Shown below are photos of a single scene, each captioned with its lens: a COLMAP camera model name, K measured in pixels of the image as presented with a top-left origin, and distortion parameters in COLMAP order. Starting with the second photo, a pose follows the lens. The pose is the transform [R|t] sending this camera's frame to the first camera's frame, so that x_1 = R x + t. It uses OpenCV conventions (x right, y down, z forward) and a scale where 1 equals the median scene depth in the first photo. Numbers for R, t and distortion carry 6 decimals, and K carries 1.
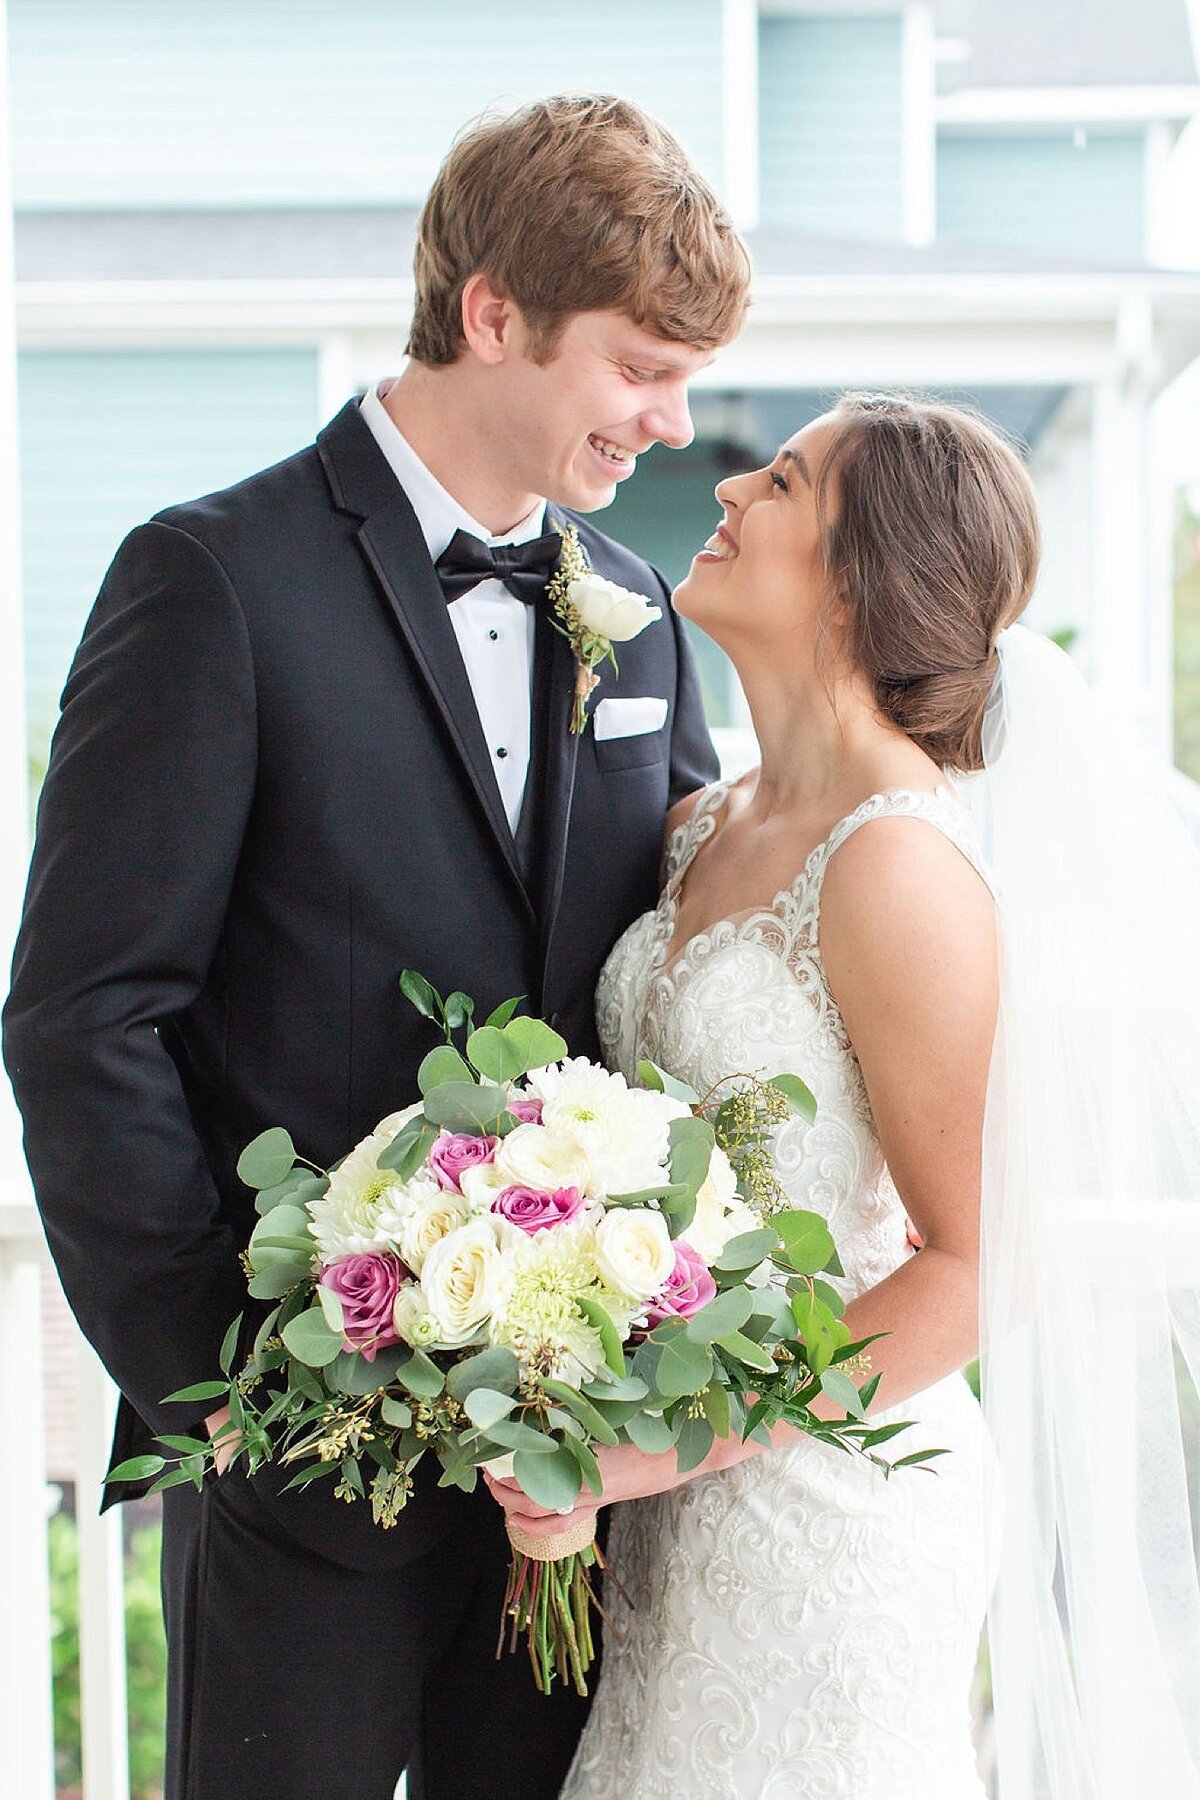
lens RADIAL K [[2517.6, 0, 600.0], [0, 2517.6, 900.0], [0, 0, 1]] dist [0.007770, 0.040013]
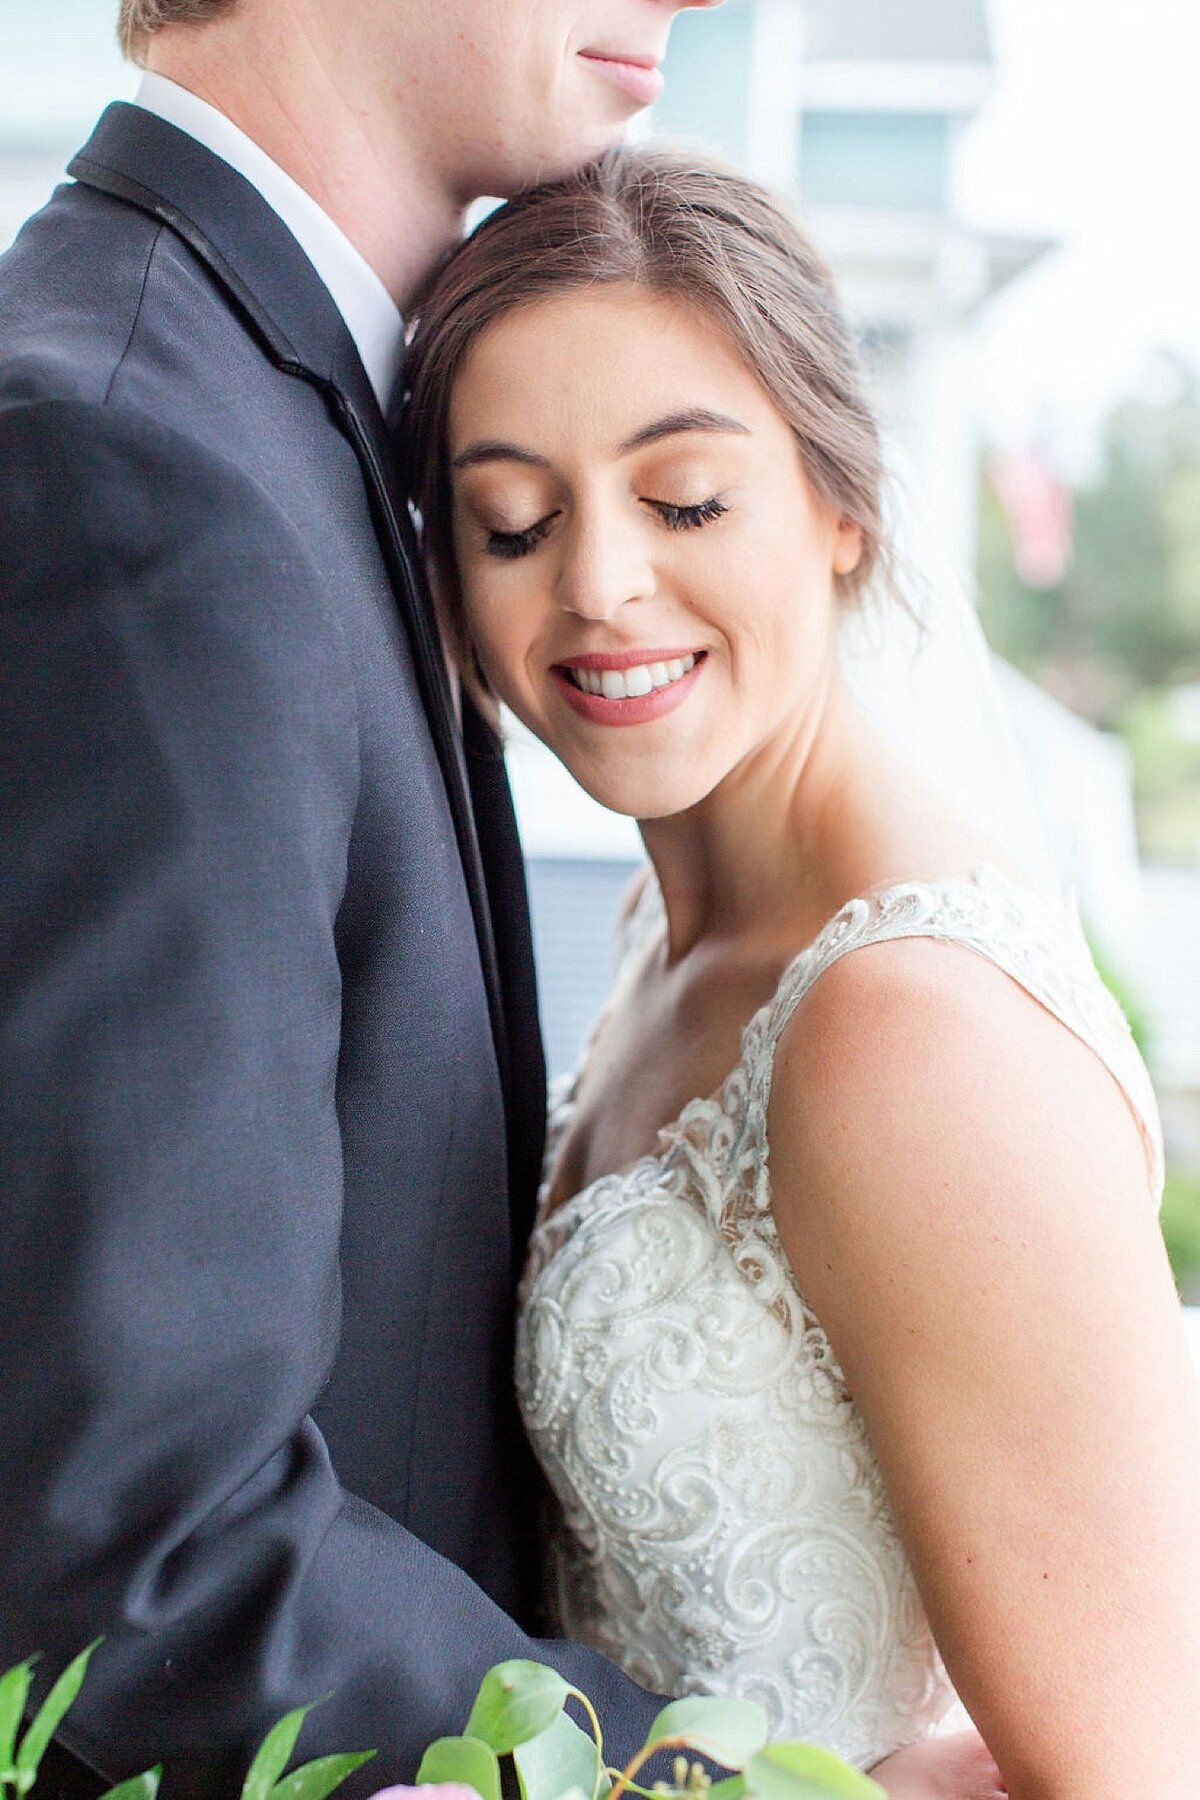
lens RADIAL K [[2517.6, 0, 600.0], [0, 2517.6, 900.0], [0, 0, 1]] dist [0.007770, 0.040013]
pose [[0.998502, -0.035128, -0.041942, 0.073642], [0.032544, 0.997620, -0.060792, -0.013968], [0.043977, 0.059336, 0.997269, 0.486190]]
